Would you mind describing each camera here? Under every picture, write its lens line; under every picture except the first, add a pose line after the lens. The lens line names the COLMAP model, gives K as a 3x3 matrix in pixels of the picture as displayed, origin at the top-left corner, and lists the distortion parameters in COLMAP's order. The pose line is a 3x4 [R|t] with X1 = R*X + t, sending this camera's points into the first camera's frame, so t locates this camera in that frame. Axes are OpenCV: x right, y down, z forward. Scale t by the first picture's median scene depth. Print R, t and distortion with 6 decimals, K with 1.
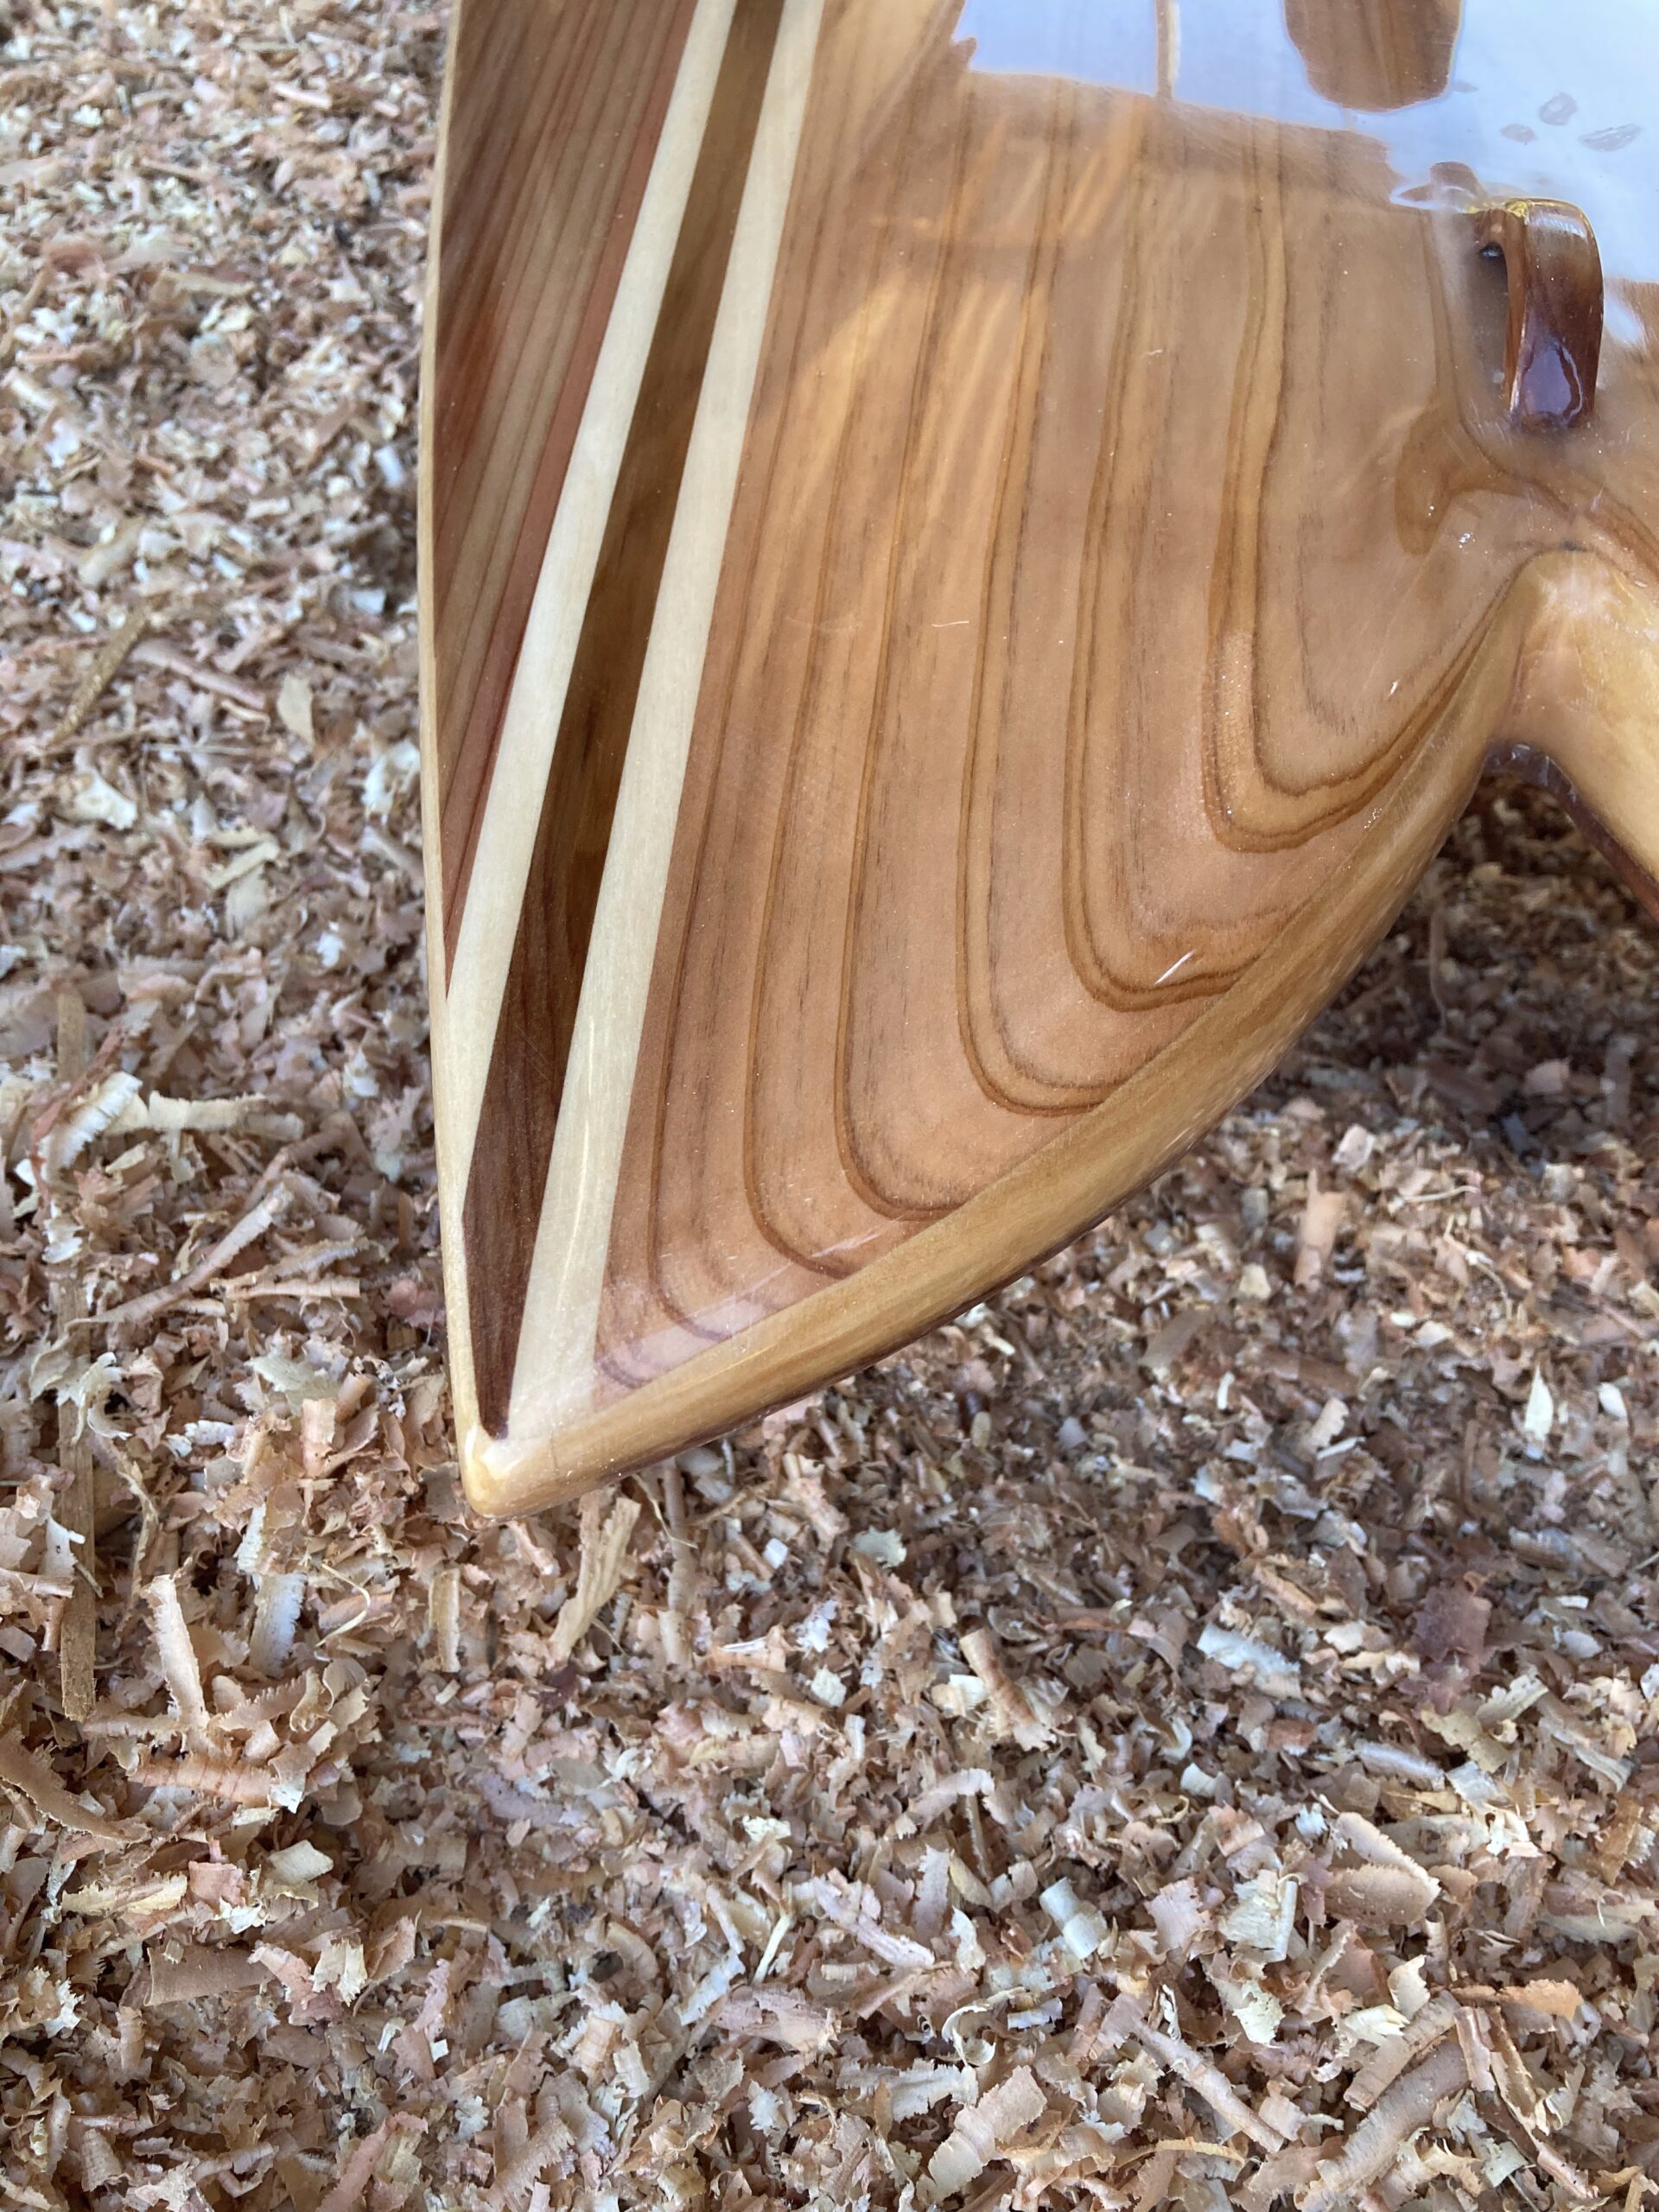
lens RADIAL K [[1872.2, 0, 829.5], [0, 1872.2, 1106.0], [0, 0, 1]] dist [0.004896, 0.003568]
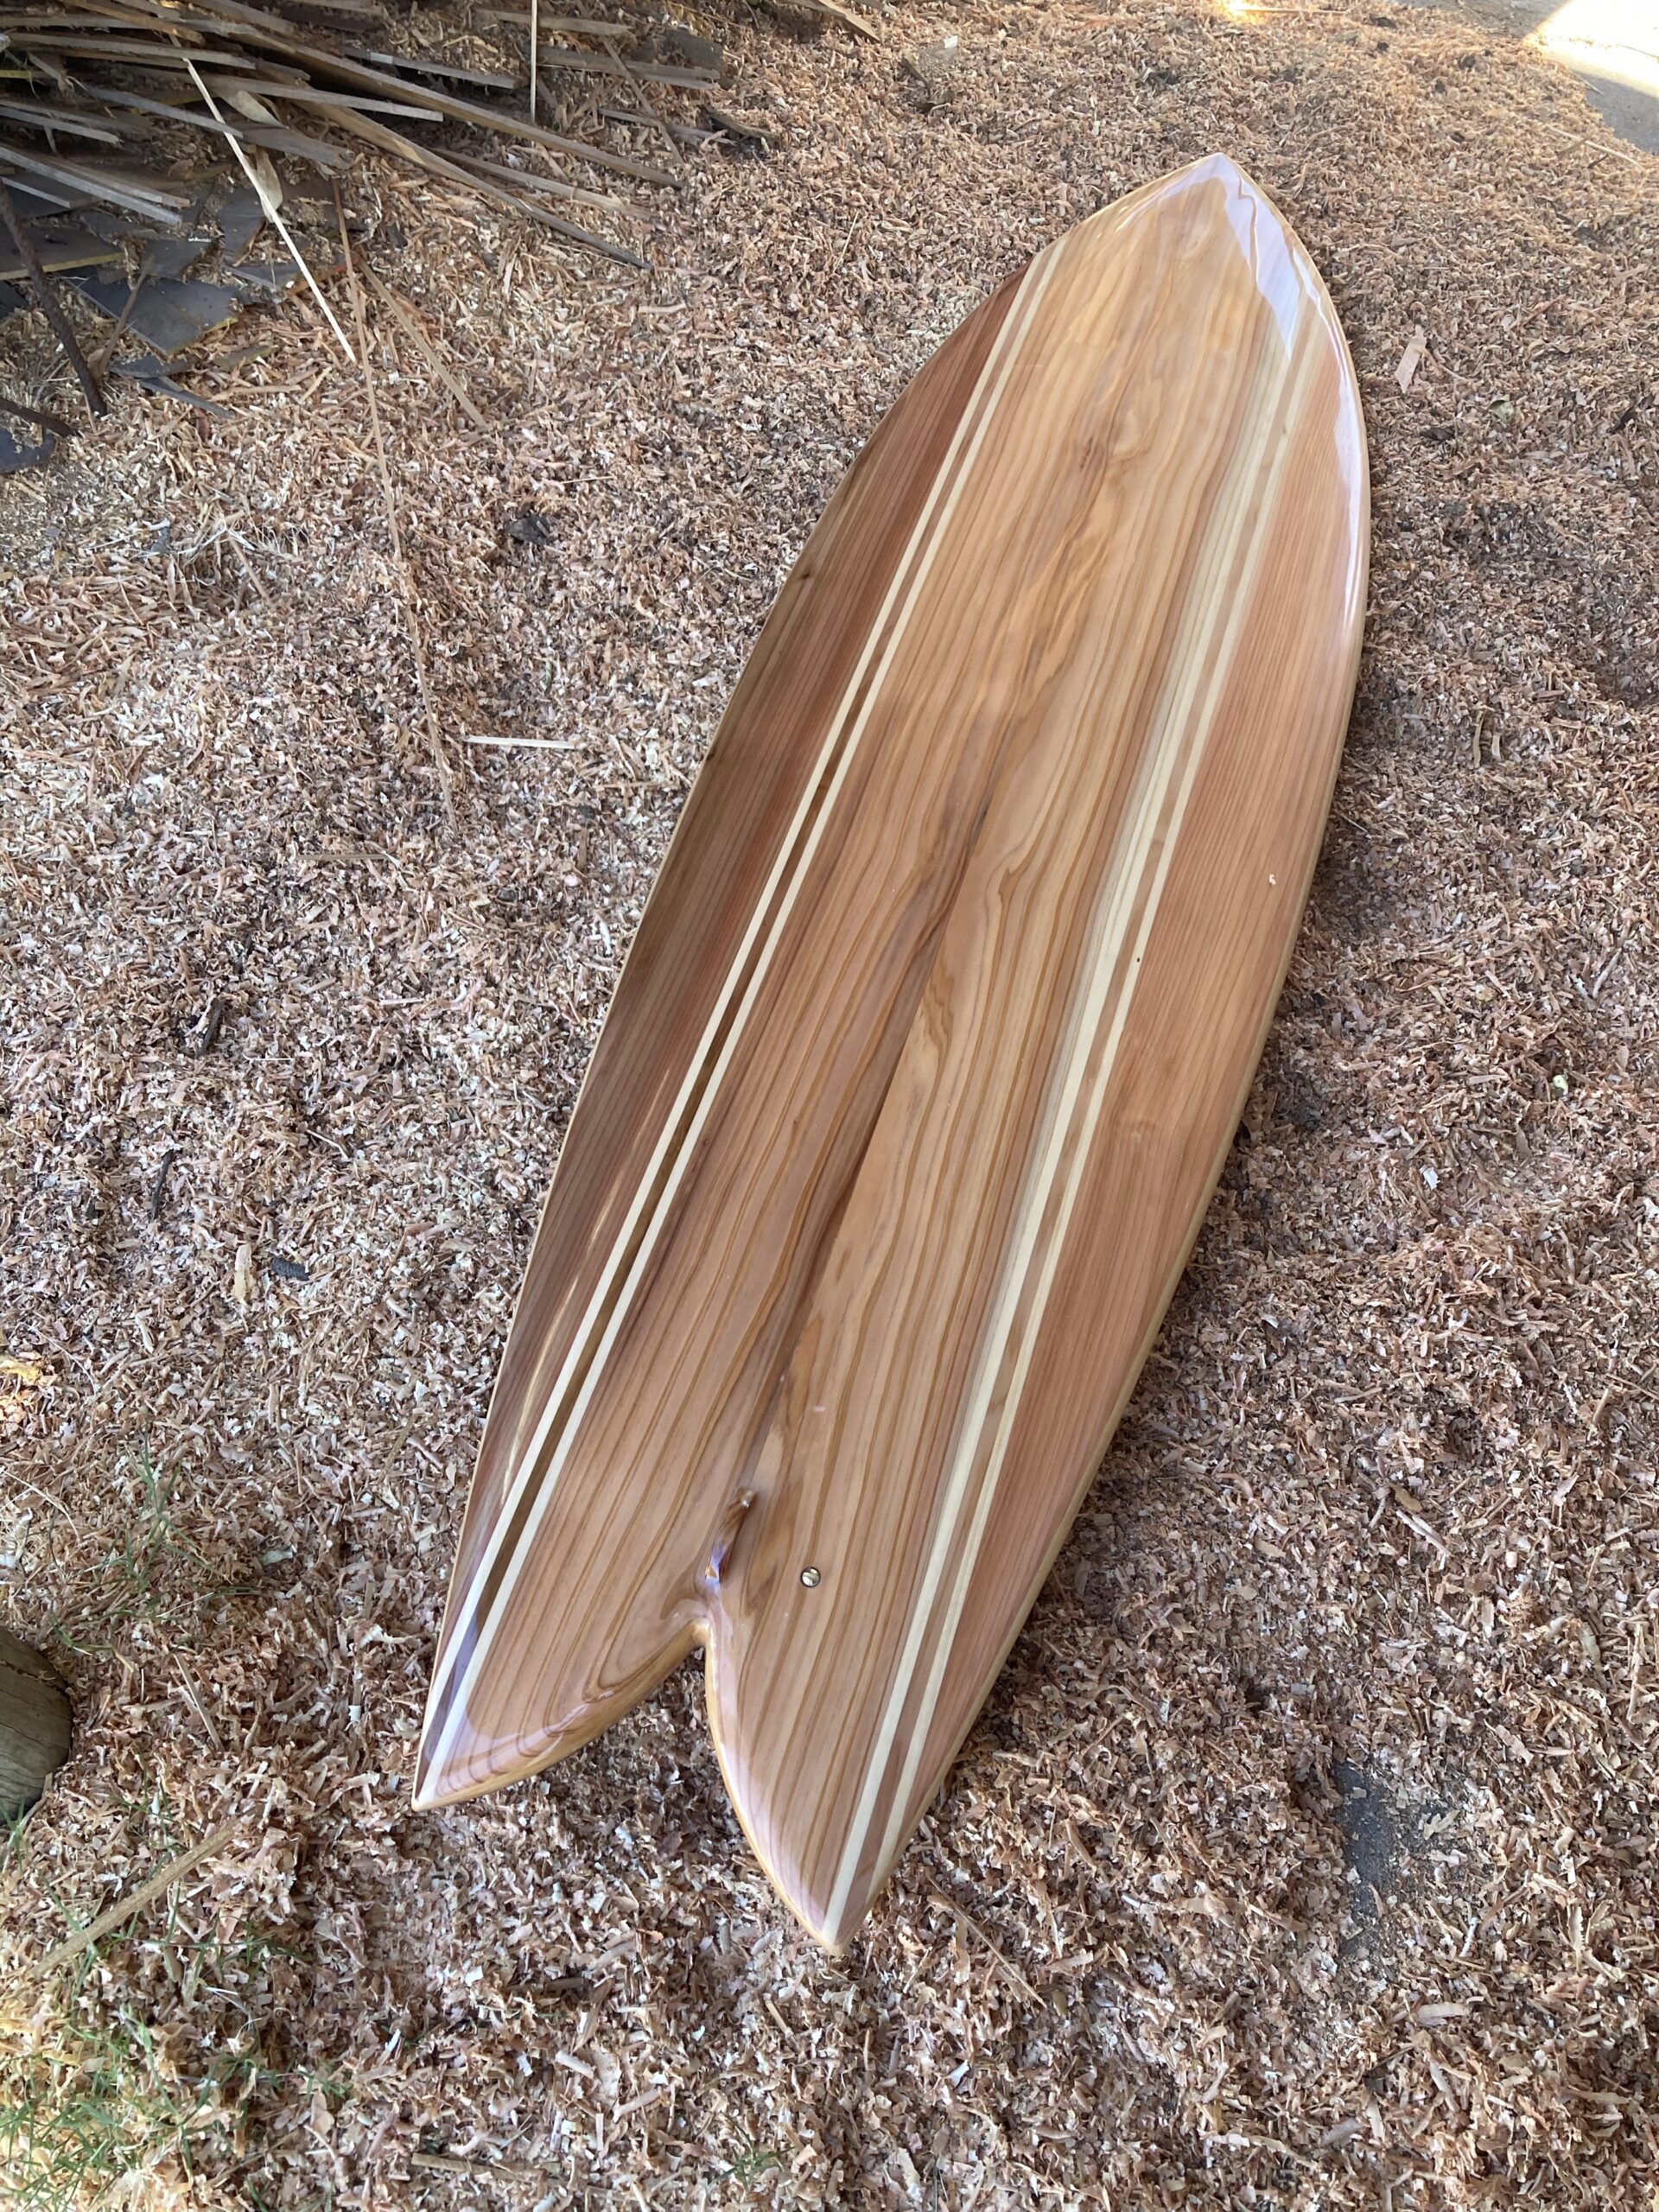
lens RADIAL K [[1810.8, 0, 829.5], [0, 1810.8, 1106.0], [0, 0, 1]] dist [0.011305, 0.011708]
pose [[0.973120, 0.156364, -0.169082, 1.117495], [-0.139905, 0.984550, 0.105295, -1.796149], [0.182934, -0.078809, 0.979961, -2.714828]]
